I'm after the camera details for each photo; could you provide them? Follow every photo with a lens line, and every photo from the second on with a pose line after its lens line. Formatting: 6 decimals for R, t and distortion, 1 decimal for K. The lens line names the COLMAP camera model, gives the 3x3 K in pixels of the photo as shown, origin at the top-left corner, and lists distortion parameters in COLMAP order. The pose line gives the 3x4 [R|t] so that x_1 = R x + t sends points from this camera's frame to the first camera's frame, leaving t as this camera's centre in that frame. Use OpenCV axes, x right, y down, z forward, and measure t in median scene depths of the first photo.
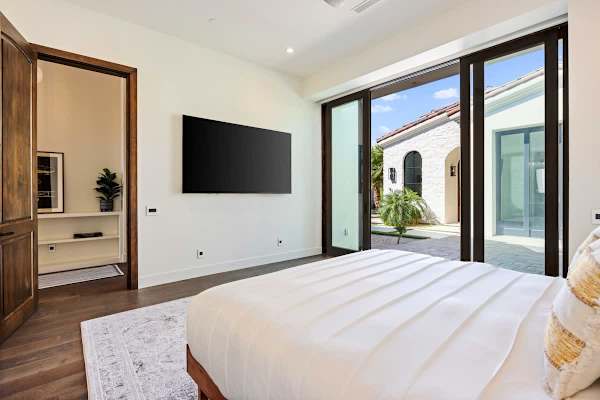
lens RADIAL K [[280.5, 0, 301.3], [0, 280.5, 193.1], [0, 0, 1]] dist [-0.002706, -0.000108]
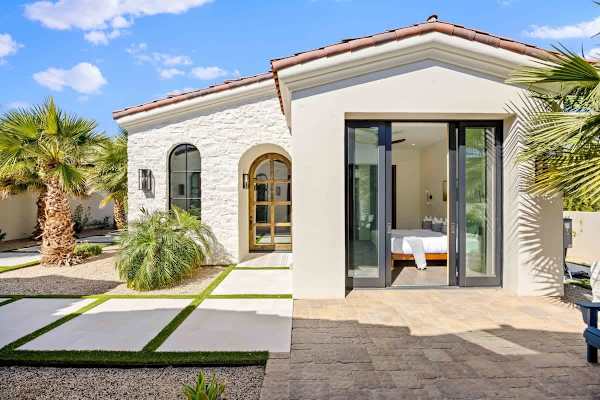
lens RADIAL K [[264.3, 0, 302.9], [0, 264.3, 198.4], [0, 0, 1]] dist [-0.000732, -0.000080]
pose [[0.647349, 0.001434, 0.762192, 0.136291], [0.005729, 0.999961, -0.006747, -0.029631], [-0.762172, 0.008734, 0.647316, 0.457793]]
